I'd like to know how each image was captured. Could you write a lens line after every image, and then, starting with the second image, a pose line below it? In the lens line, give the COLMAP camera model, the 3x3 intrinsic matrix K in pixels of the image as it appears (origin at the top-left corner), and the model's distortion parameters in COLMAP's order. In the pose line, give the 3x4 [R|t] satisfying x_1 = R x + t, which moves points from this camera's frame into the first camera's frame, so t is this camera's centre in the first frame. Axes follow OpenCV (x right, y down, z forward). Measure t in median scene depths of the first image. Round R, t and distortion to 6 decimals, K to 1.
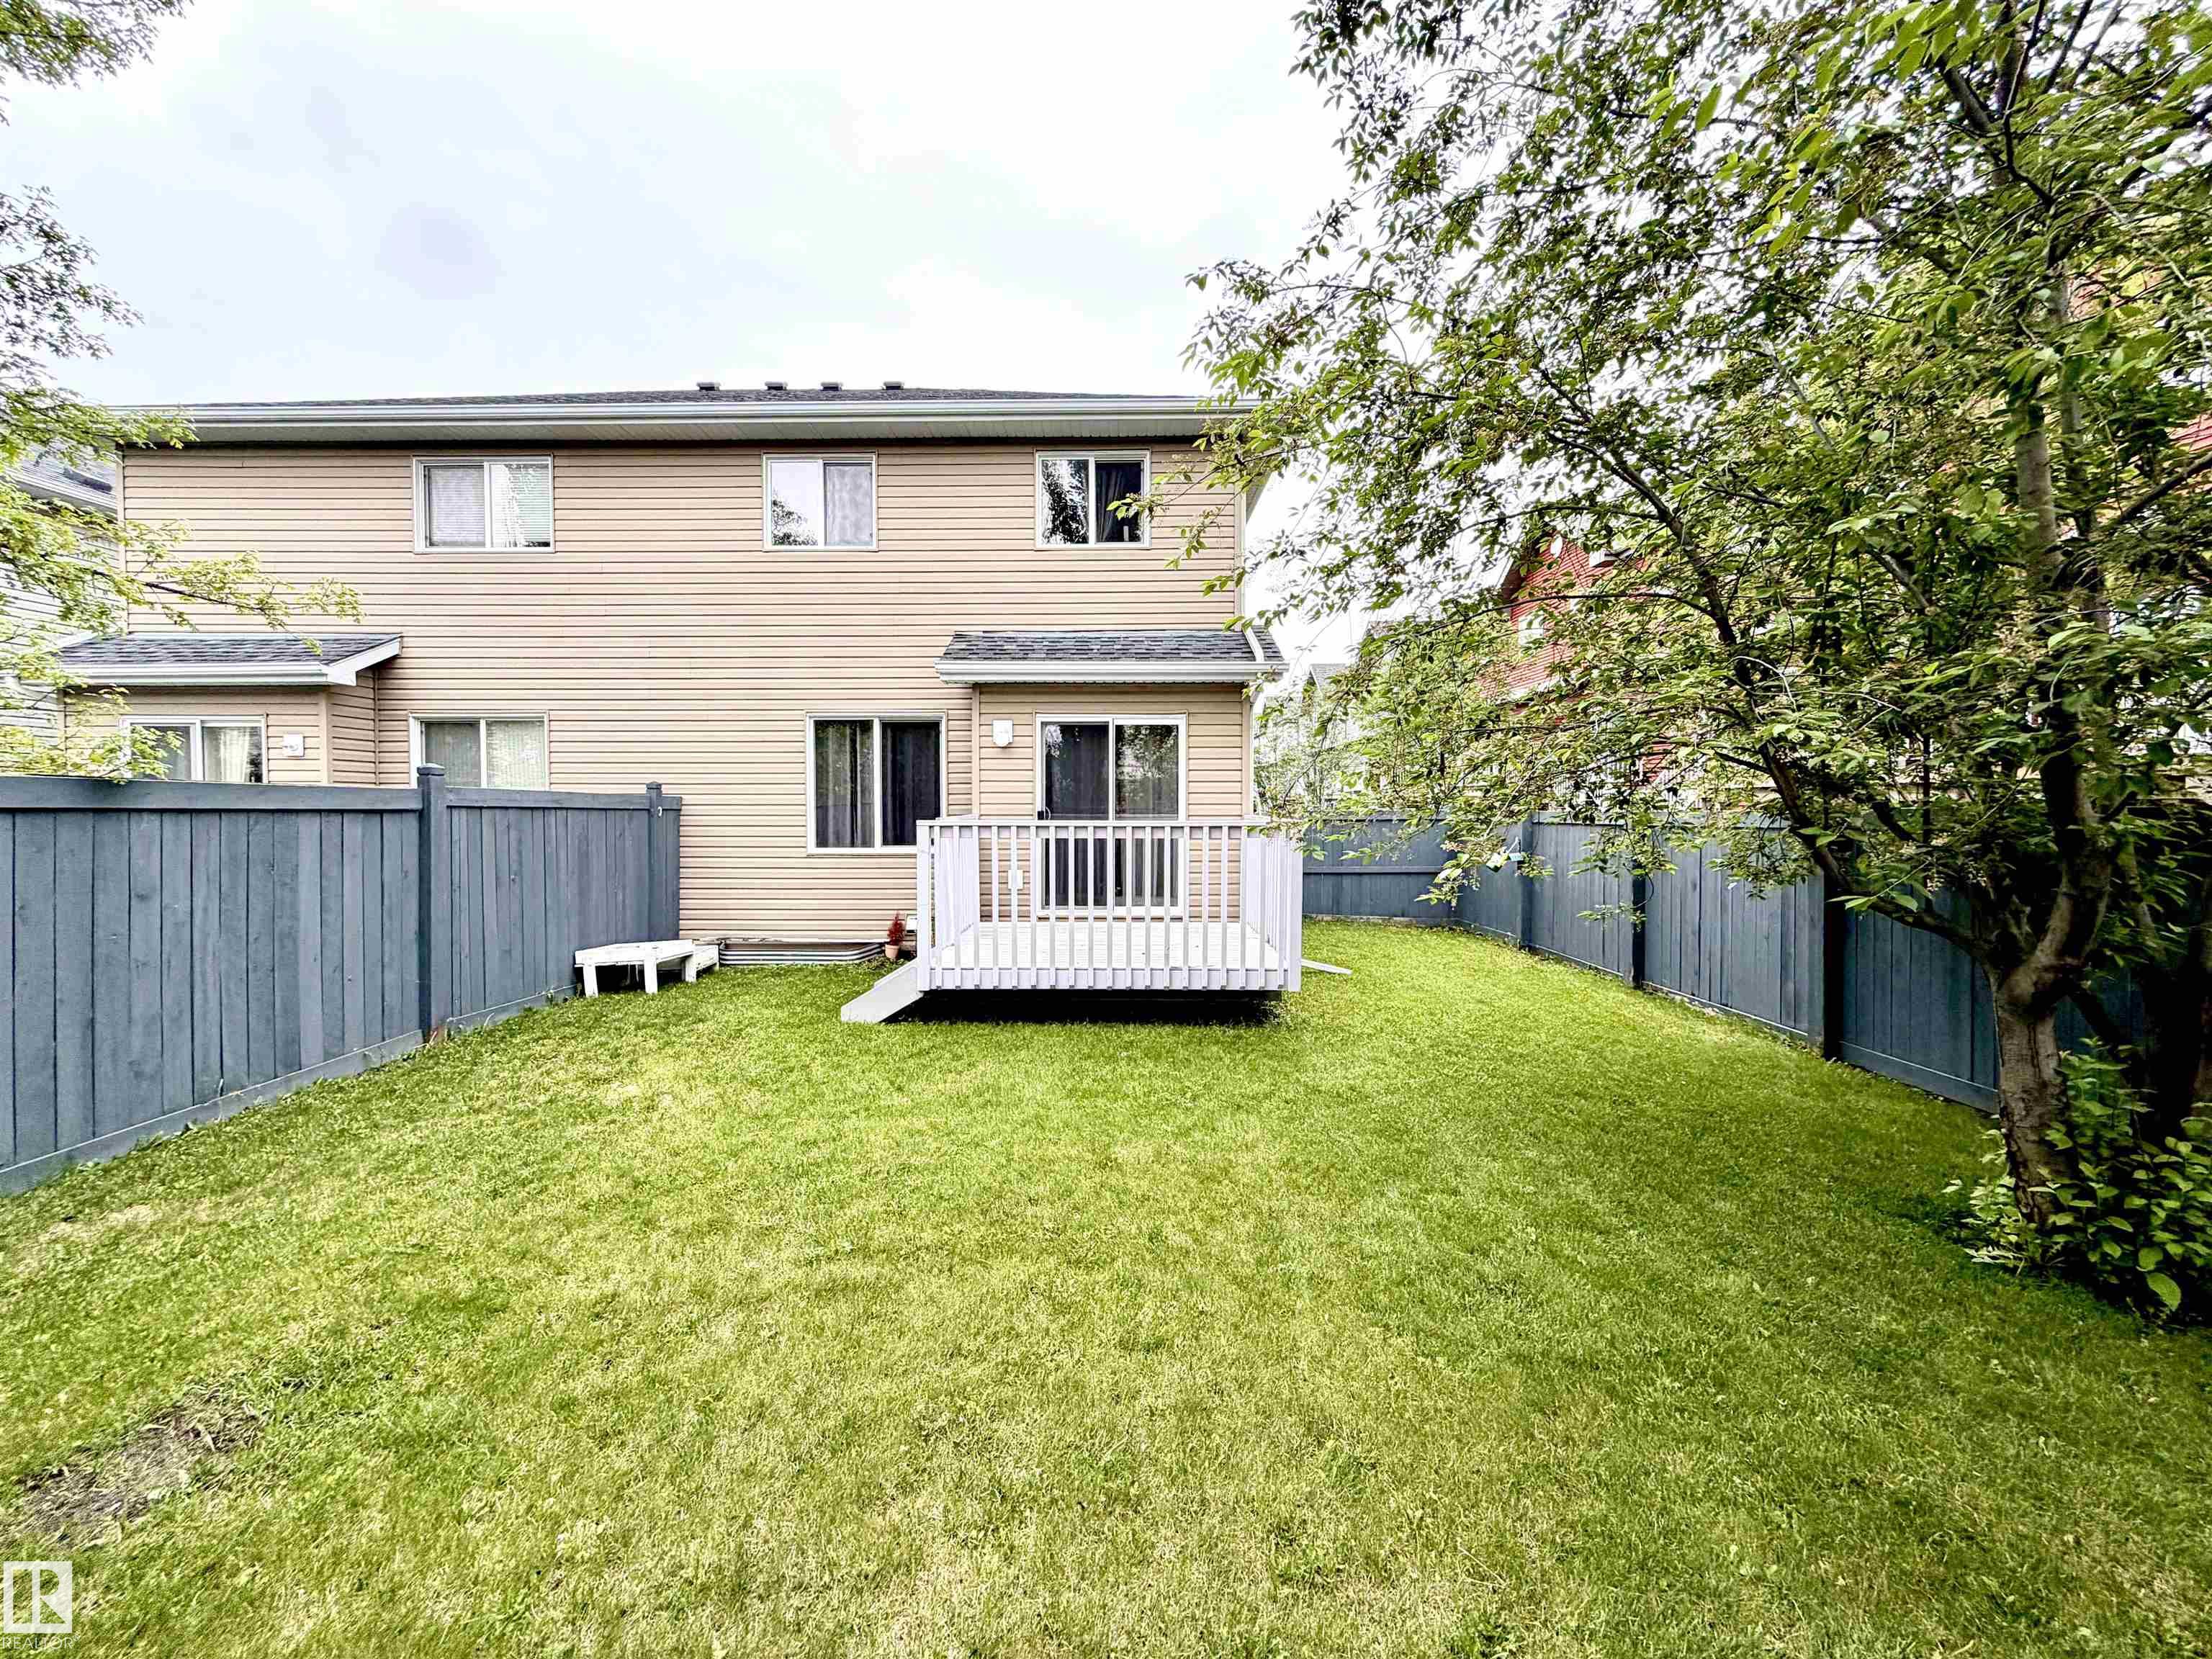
lens RADIAL K [[895.2, 0, 1106.0], [0, 895.2, 829.5], [0, 0, 1]] dist [-0.011220, 0.000094]
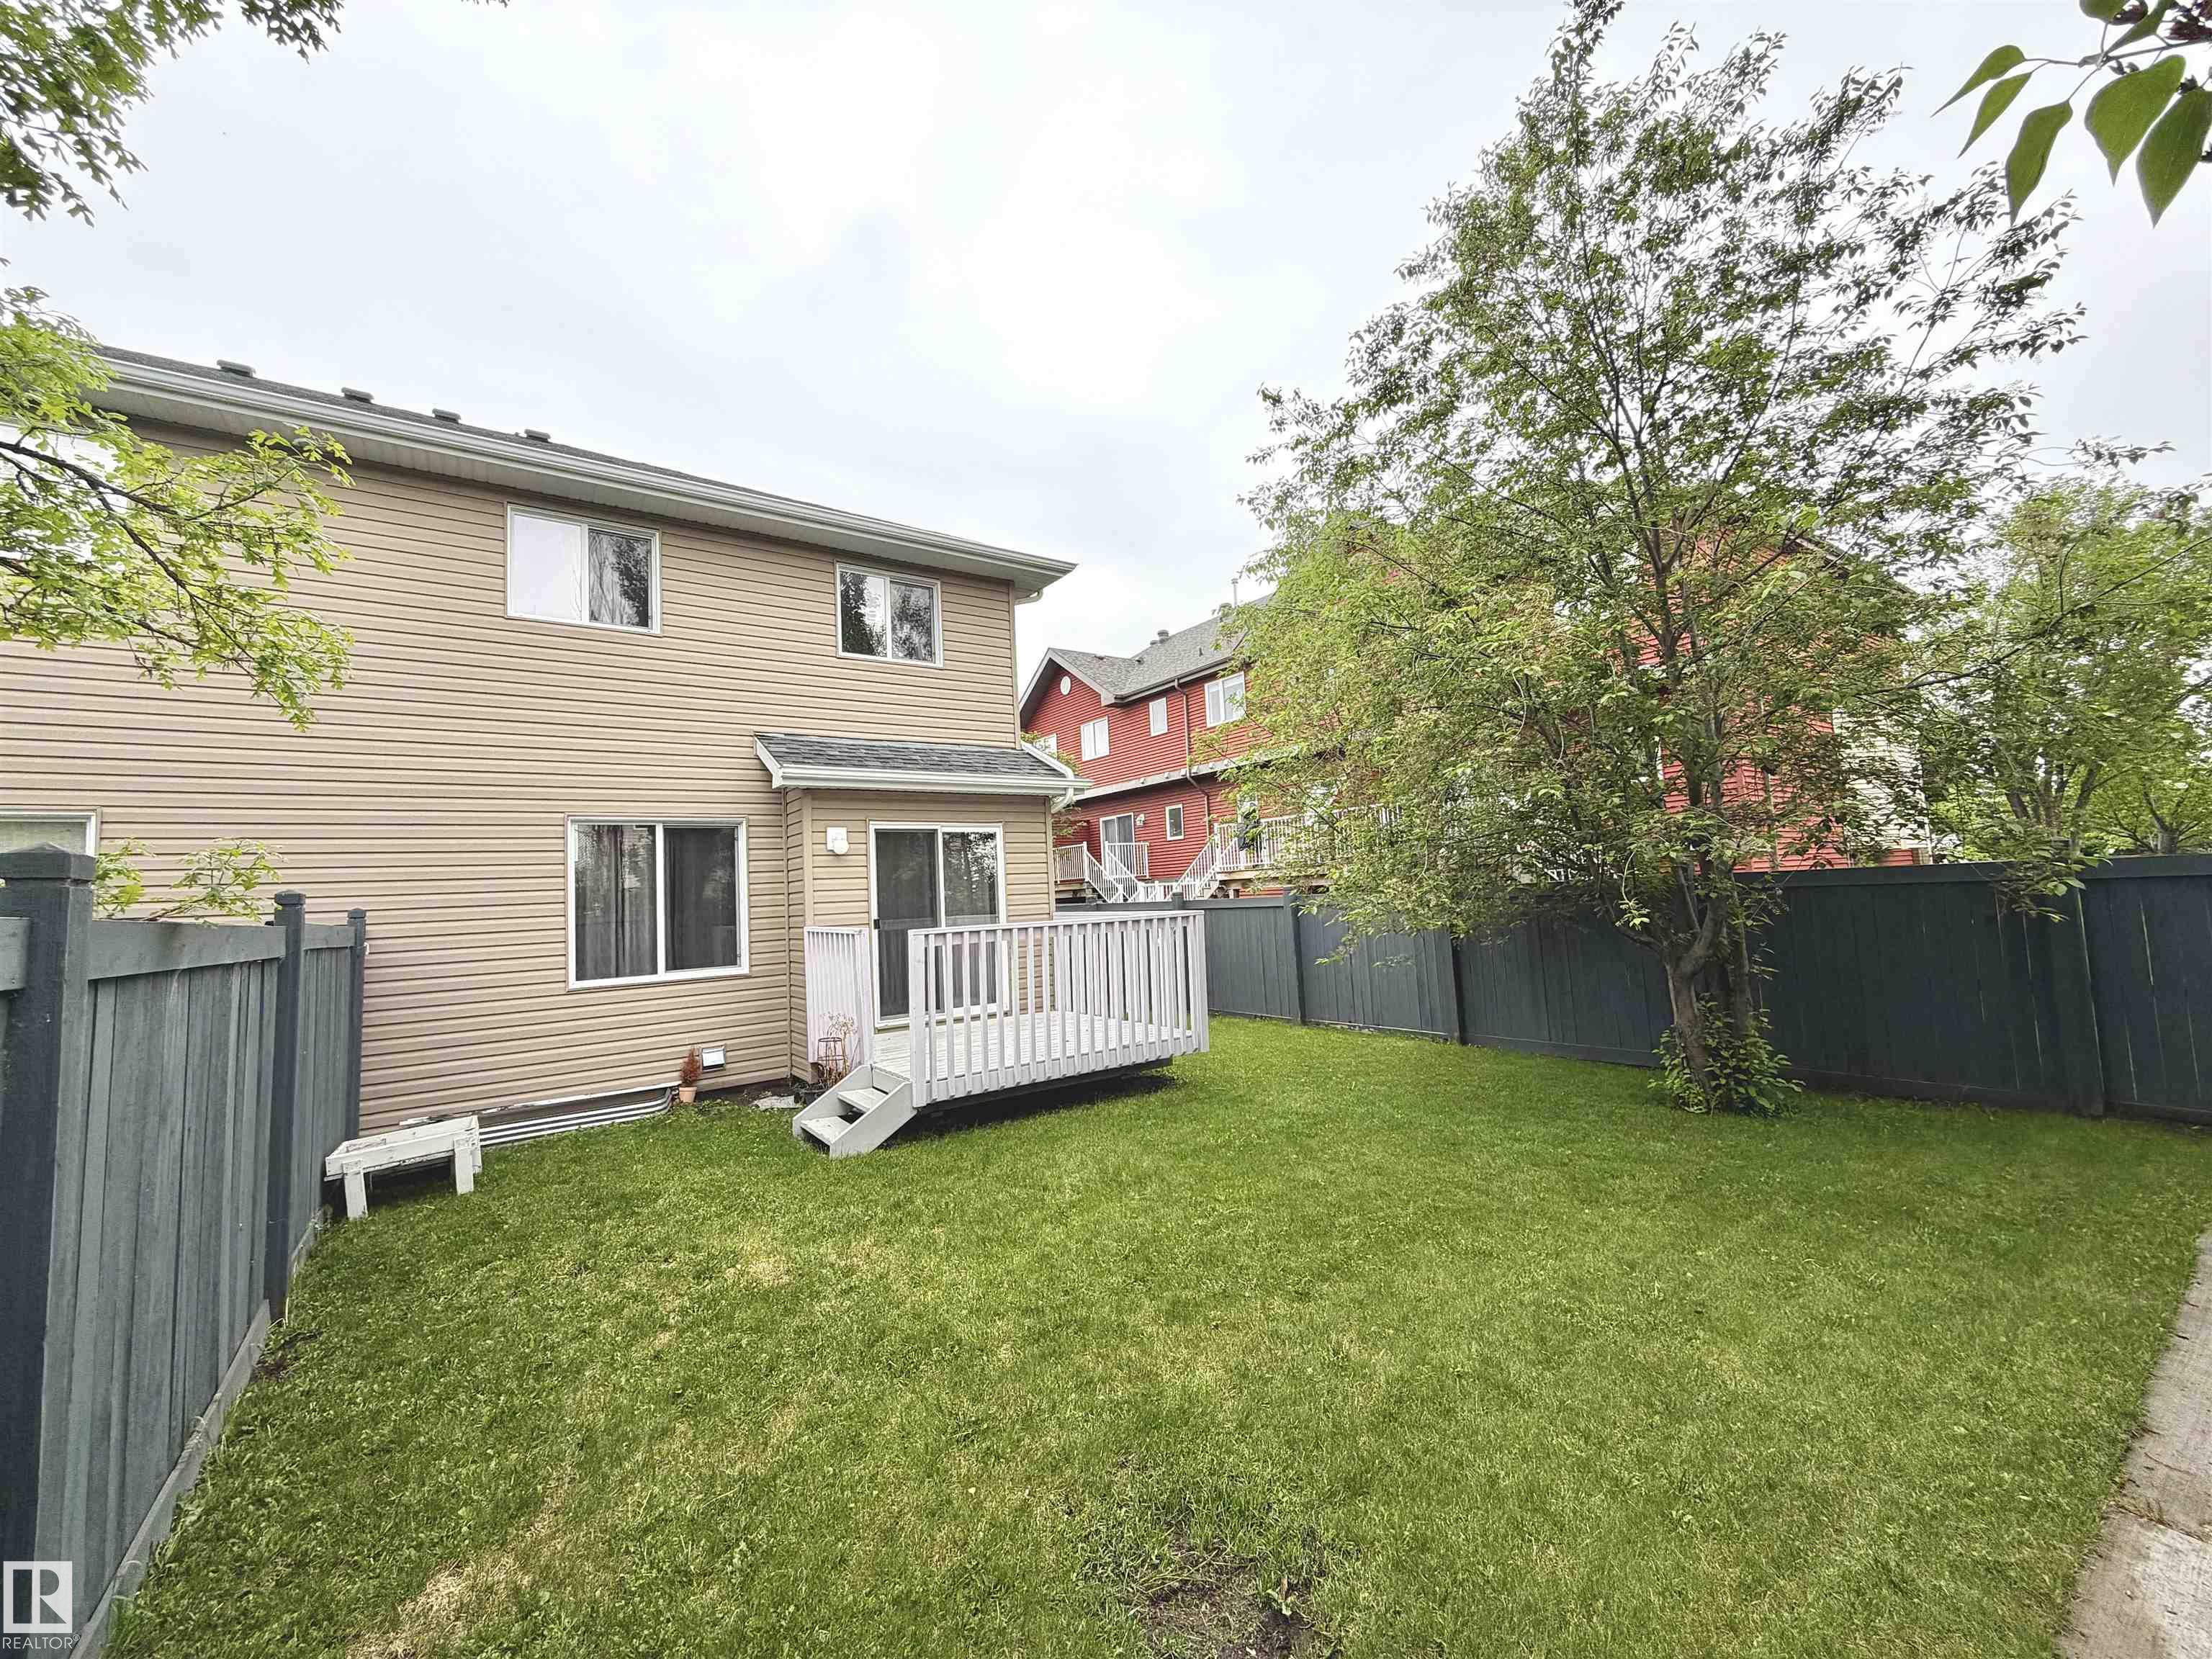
lens RADIAL K [[895.2, 0, 1106.0], [0, 895.2, 829.5], [0, 0, 1]] dist [-0.011220, 0.000094]
pose [[0.796278, 0.009560, 0.604855, -0.494257], [0.062899, 0.993147, -0.098502, -0.007026], [-0.601652, 0.116479, 0.790220, 0.066573]]
